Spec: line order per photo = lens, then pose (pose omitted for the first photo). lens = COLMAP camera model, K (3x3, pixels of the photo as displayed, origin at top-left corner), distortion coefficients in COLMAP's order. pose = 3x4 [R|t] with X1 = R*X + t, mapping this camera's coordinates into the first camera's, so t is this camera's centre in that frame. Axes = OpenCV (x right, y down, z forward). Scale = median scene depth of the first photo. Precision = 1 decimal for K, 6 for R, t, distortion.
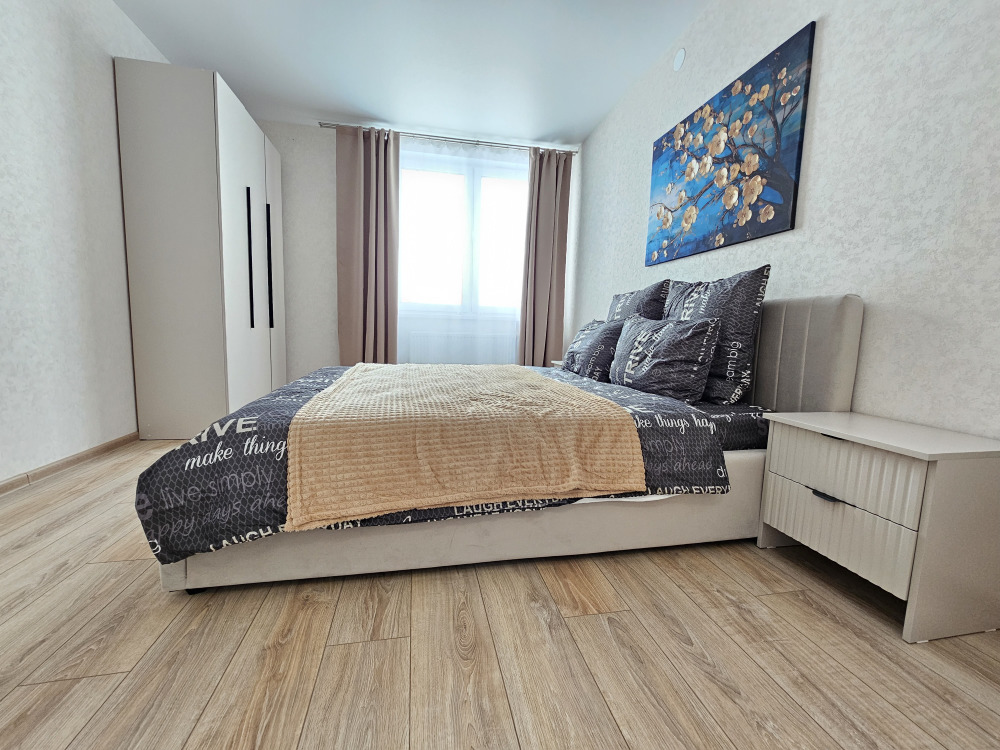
lens RADIAL K [[407.6, 0, 492.6], [0, 407.6, 373.4], [0, 0, 1]] dist [-0.002062, -0.000695]
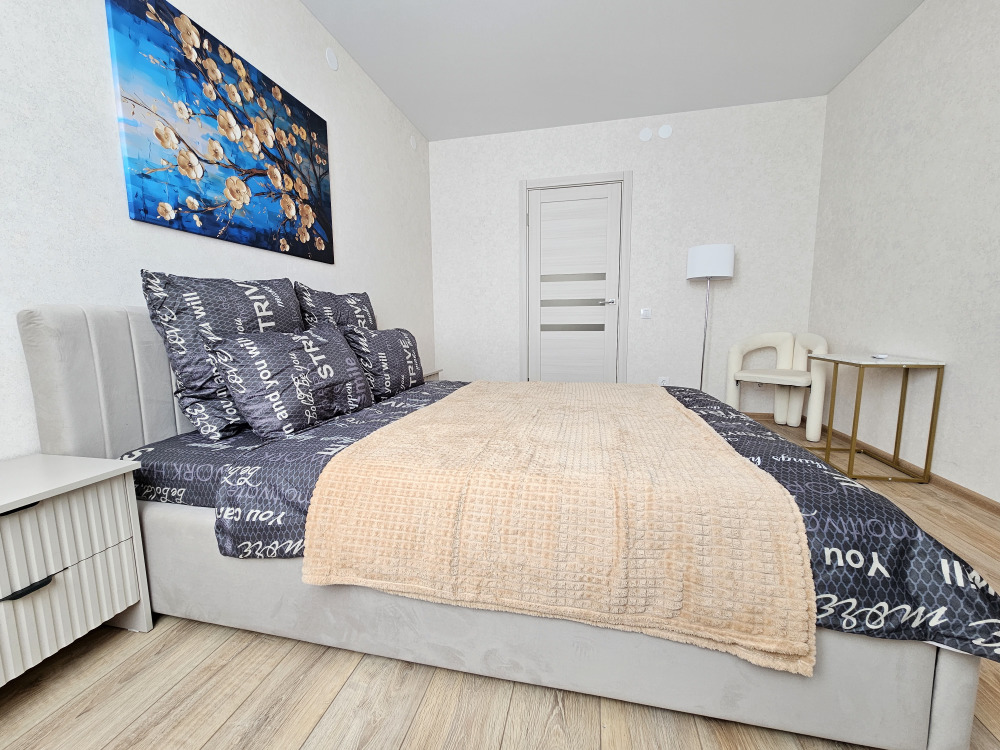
lens RADIAL K [[407.6, 0, 495.5], [0, 407.6, 375.4], [0, 0, 1]] dist [-0.002062, -0.000695]
pose [[-0.911791, -0.068312, 0.404932, -0.350172], [0.031155, 0.971718, 0.234081, -0.263695], [-0.409470, 0.226049, -0.883876, 1.910198]]
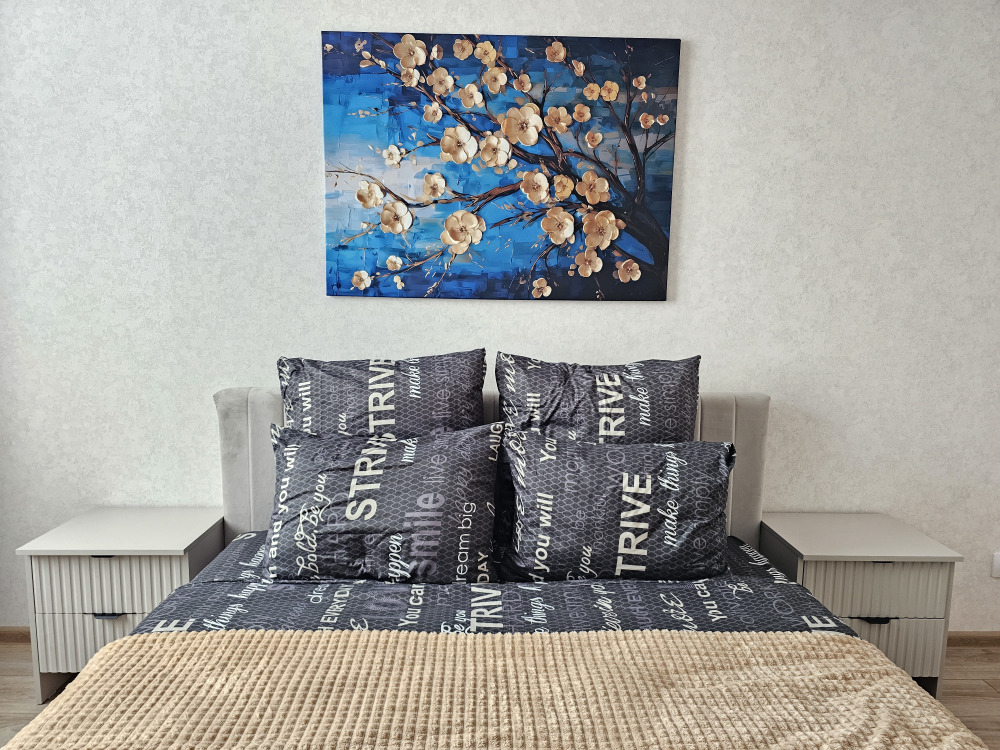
lens RADIAL K [[668.2, 0, 505.2], [0, 668.2, 381.9], [0, 0, 1]] dist [0.042971, -0.022579]
pose [[0.174120, -0.152383, 0.972863, -0.536574], [0.097392, 0.985775, 0.136975, -0.367467], [-0.979896, 0.070899, 0.186484, 0.967858]]
